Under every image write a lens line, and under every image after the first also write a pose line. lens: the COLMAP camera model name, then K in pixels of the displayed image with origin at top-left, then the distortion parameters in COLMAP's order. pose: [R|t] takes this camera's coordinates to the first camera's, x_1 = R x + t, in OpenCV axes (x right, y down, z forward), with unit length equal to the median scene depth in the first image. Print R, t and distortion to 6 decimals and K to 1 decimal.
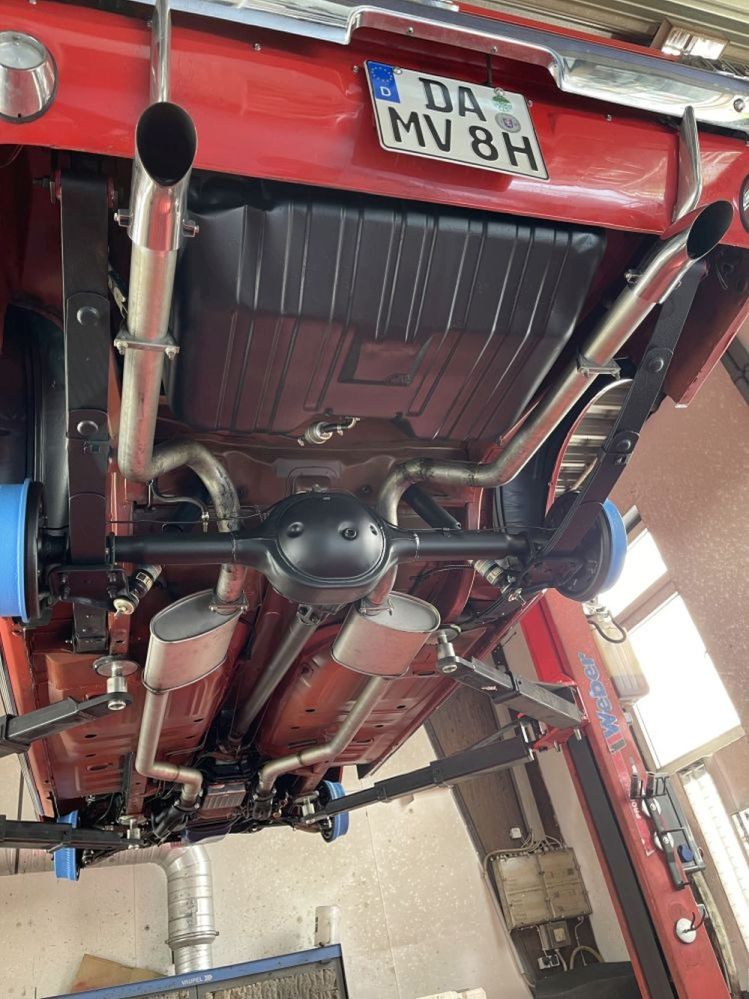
lens RADIAL K [[772.0, 0, 374.5], [0, 772.0, 499.5], [0, 0, 1]] dist [0.046263, -0.065206]
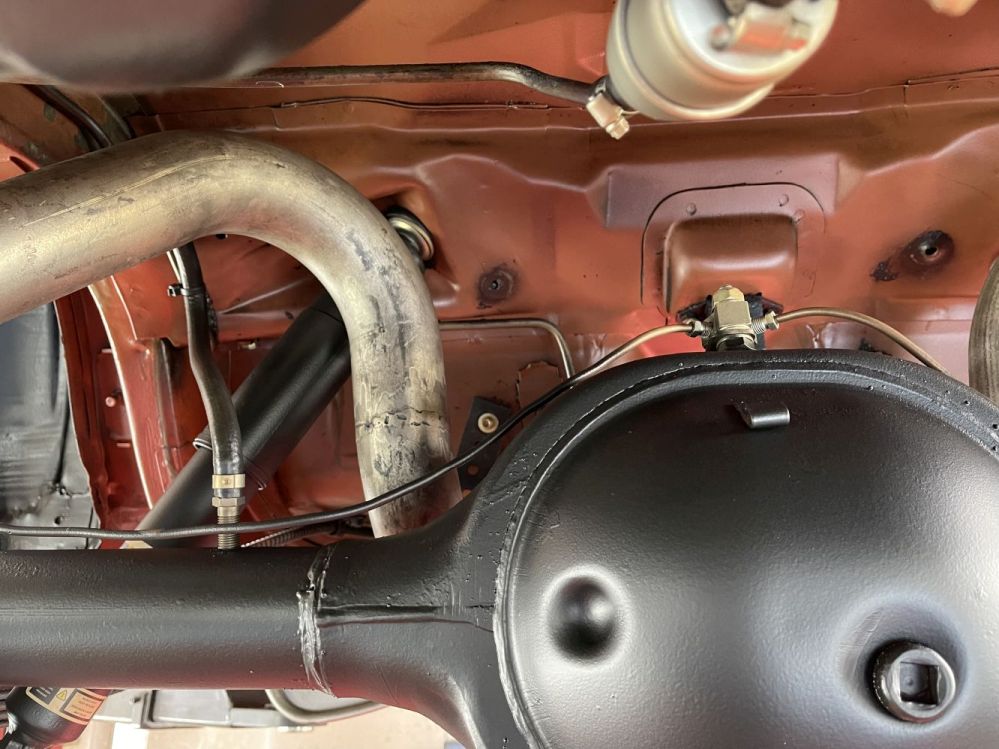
lens RADIAL K [[772.0, 0, 499.5], [0, 772.0, 374.5], [0, 0, 1]] dist [0.046263, -0.065206]
pose [[0.914097, 0.042182, -0.403296, -0.040468], [0.068797, 0.964023, 0.256762, -0.054936], [0.399617, -0.262451, 0.878309, 0.703913]]
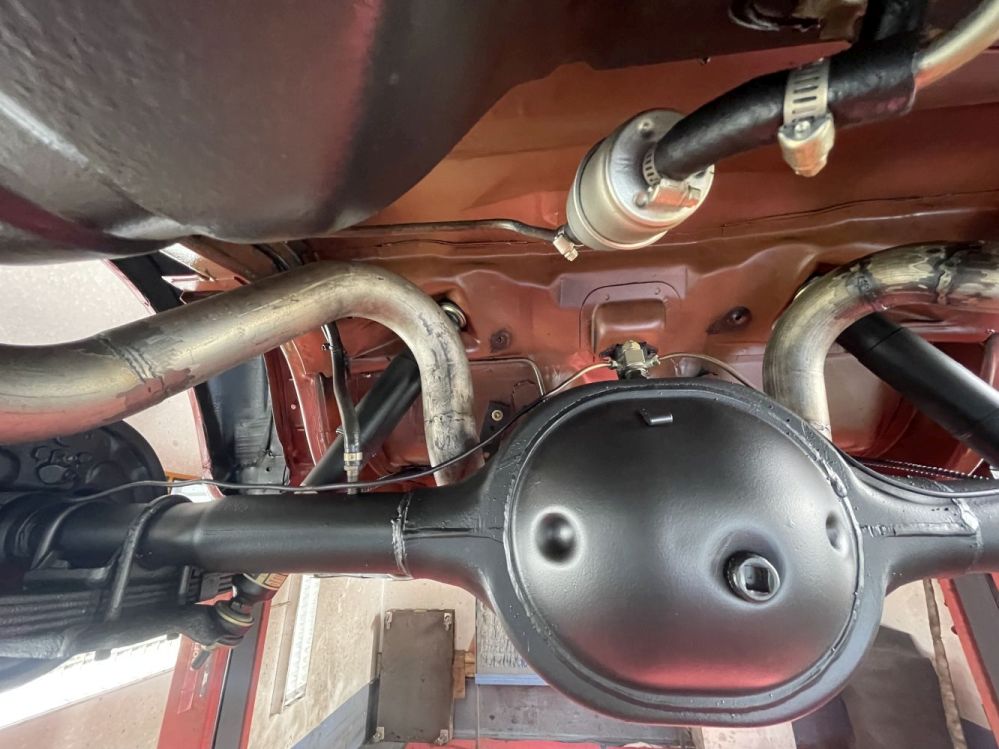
lens RADIAL K [[401.4, 0, 495.1], [0, 401.4, 376.2], [0, 0, 1]] dist [0.000924, 0.000116]
pose [[0.908038, 0.021802, -0.418321, -0.047897], [0.088804, 0.965926, 0.243108, -0.056423], [0.409367, -0.257900, 0.875161, 0.718698]]
